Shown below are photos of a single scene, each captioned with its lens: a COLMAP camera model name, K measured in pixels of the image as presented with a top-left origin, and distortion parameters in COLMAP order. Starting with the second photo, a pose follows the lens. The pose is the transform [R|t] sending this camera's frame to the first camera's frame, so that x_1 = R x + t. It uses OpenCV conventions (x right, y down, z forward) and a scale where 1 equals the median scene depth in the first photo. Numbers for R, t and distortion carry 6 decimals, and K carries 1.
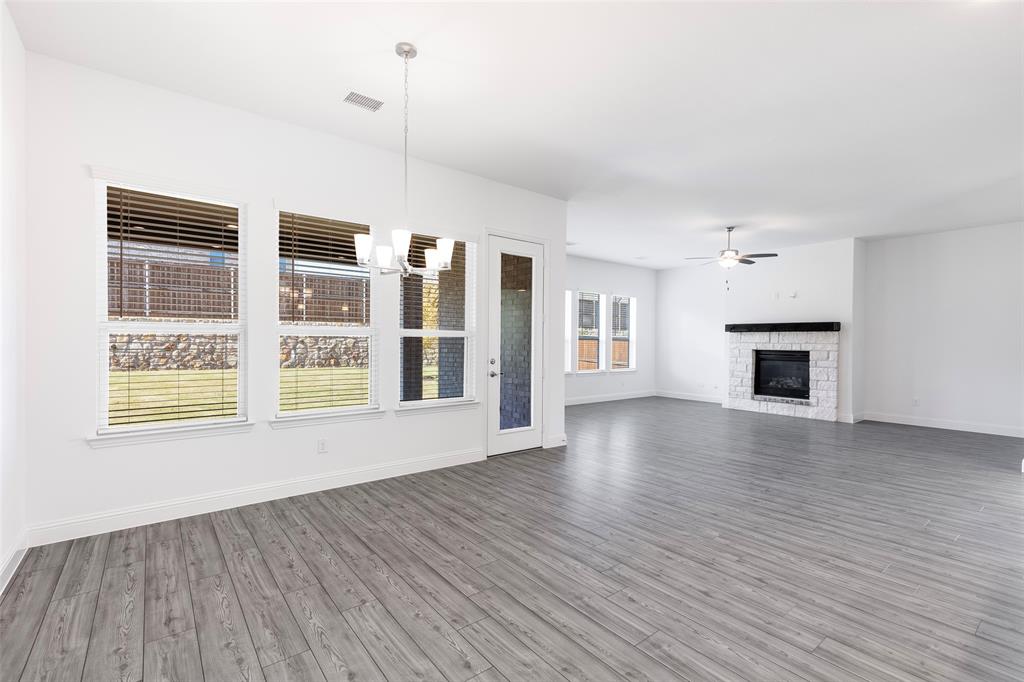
lens RADIAL K [[465.5, 0, 514.7], [0, 465.5, 344.3], [0, 0, 1]] dist [0.003756, -0.000043]
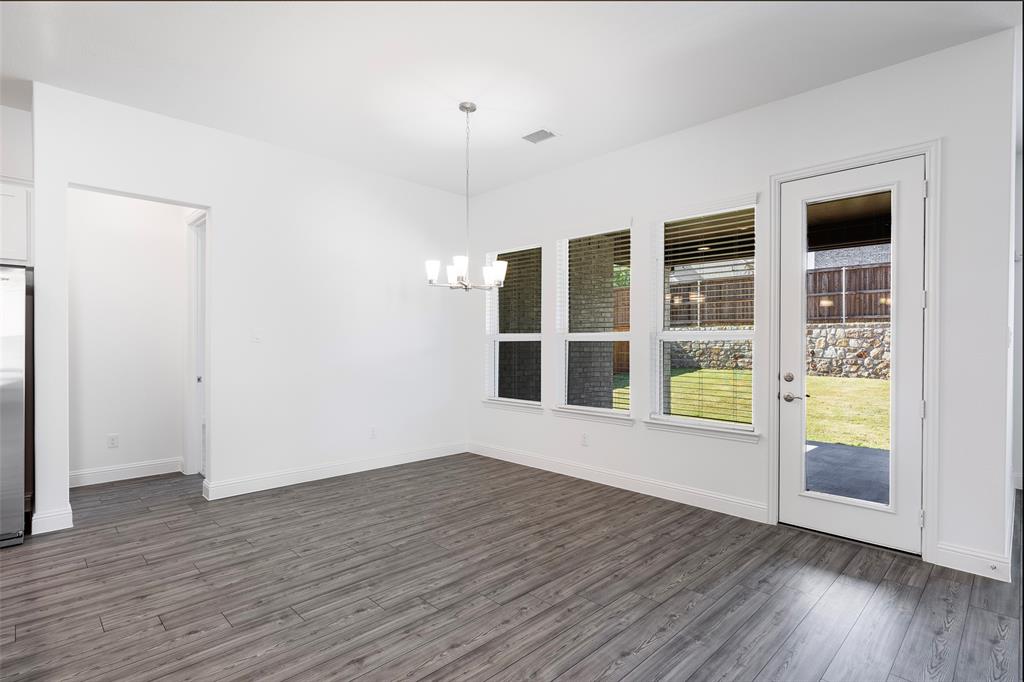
lens RADIAL K [[504.9, 0, 511.2], [0, 504.9, 343.9], [0, 0, 1]] dist [-0.000552, 0.000074]
pose [[0.106713, -0.004544, -0.994280, 0.800669], [-0.010641, 0.999927, -0.005711, -0.002016], [0.994233, 0.011190, 0.106656, 0.718754]]
